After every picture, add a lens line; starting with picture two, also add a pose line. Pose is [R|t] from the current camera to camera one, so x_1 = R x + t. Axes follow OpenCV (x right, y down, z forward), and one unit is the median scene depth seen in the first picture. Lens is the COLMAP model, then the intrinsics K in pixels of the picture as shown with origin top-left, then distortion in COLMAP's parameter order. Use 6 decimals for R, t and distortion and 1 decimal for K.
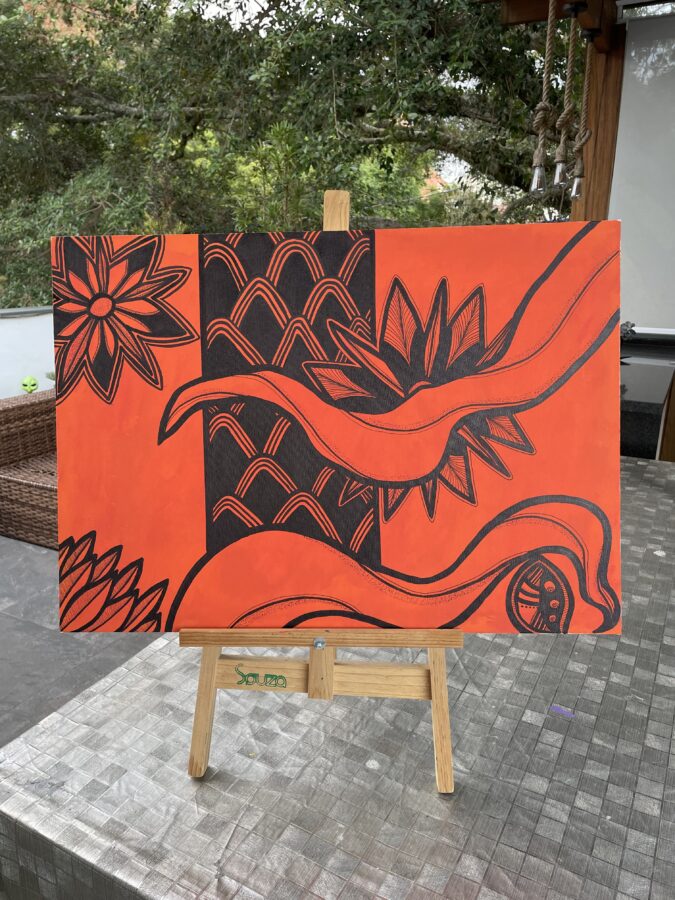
lens RADIAL K [[689.5, 0, 336.4], [0, 689.5, 441.1], [0, 0, 1]] dist [0.041742, -0.076390]
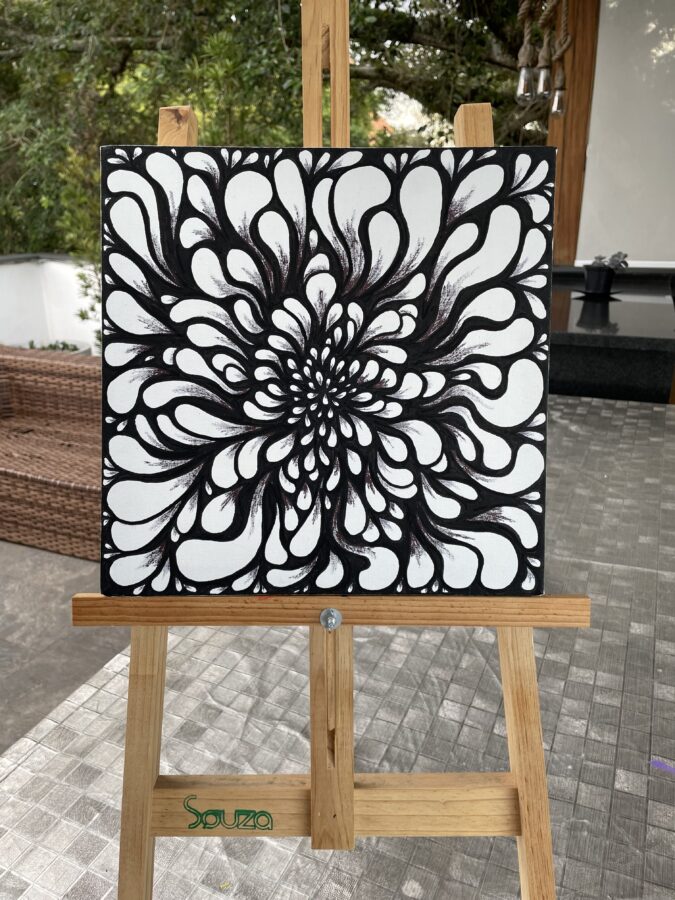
lens RADIAL K [[689.5, 0, 334.3], [0, 689.5, 441.3], [0, 0, 1]] dist [0.041742, -0.076390]
pose [[0.997221, -0.044457, 0.059786, -0.021470], [0.040736, 0.997240, 0.062072, 0.002277], [-0.062380, -0.059464, 0.996279, 0.201676]]
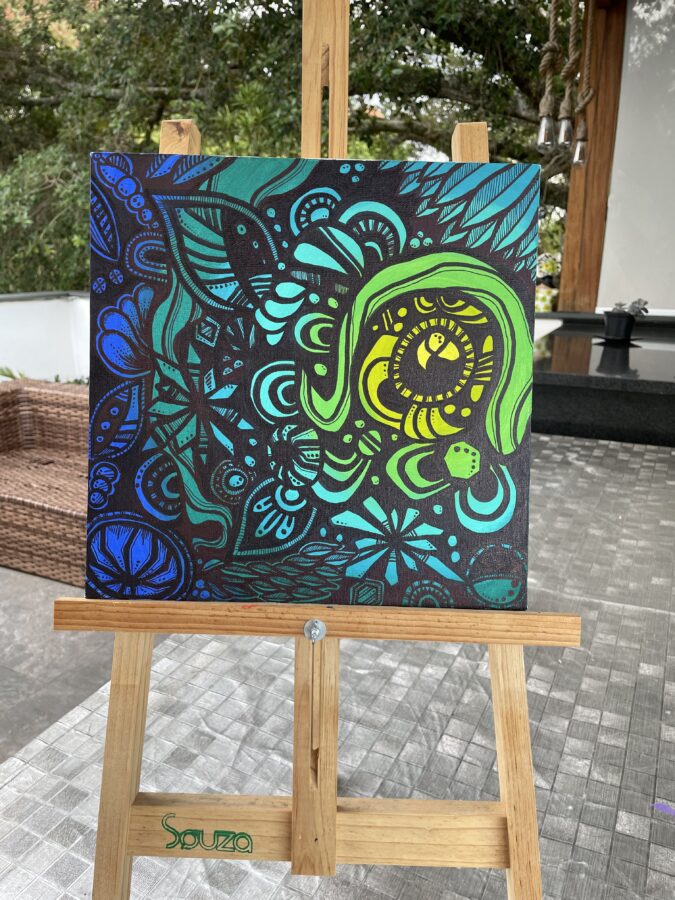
lens RADIAL K [[689.5, 0, 341.7], [0, 689.5, 447.2], [0, 0, 1]] dist [0.041742, -0.076390]
pose [[0.999095, -0.015336, 0.039666, -0.009205], [0.015128, 0.999870, 0.005551, 0.016320], [-0.039746, -0.004946, 0.999198, 0.201828]]
